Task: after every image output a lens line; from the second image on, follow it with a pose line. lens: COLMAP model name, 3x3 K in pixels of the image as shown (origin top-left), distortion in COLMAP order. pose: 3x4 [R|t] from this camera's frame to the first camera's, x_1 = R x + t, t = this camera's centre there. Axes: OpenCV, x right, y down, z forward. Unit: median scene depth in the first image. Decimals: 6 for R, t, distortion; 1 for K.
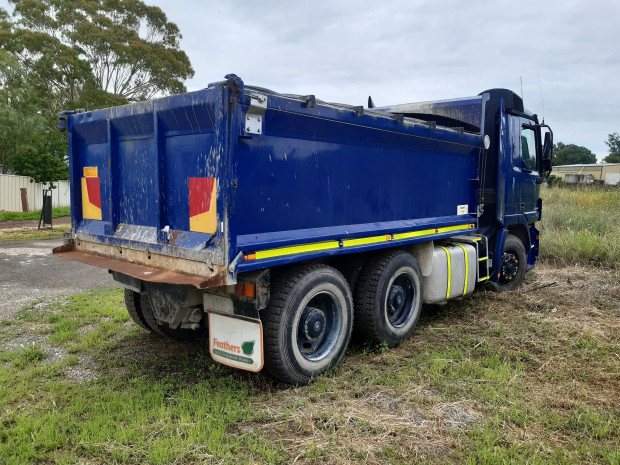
lens RADIAL K [[462.0, 0, 312.0], [0, 462.0, 226.0], [0, 0, 1]] dist [0.022484, -0.039656]
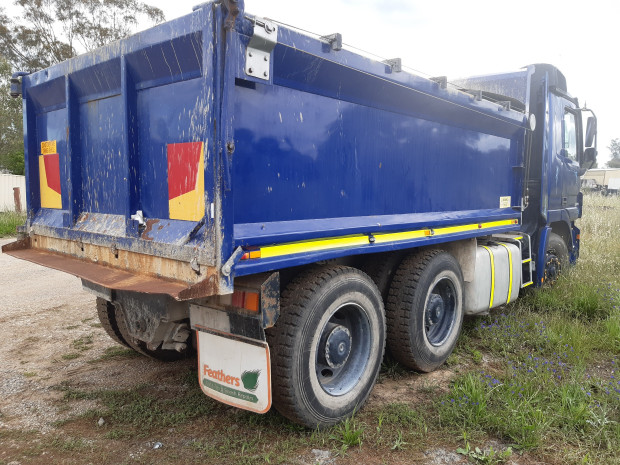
lens RADIAL K [[462.0, 0, 311.3], [0, 462.0, 228.5], [0, 0, 1]] dist [0.022484, -0.039656]
pose [[0.999990, 0.001200, -0.004309, -0.034222], [-0.001215, 0.999994, -0.003361, 0.024122], [0.004305, 0.003366, 0.999985, 0.242069]]
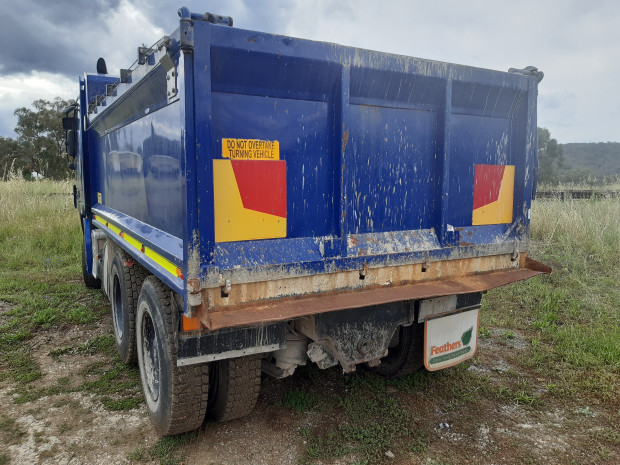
lens RADIAL K [[462.0, 0, 313.1], [0, 462.0, 221.7], [0, 0, 1]] dist [0.022484, -0.039656]
pose [[0.379700, -0.101762, 0.919496, -1.030977], [0.082981, 0.993671, 0.075705, -0.076537], [-0.921381, 0.047556, 0.385741, 0.814200]]
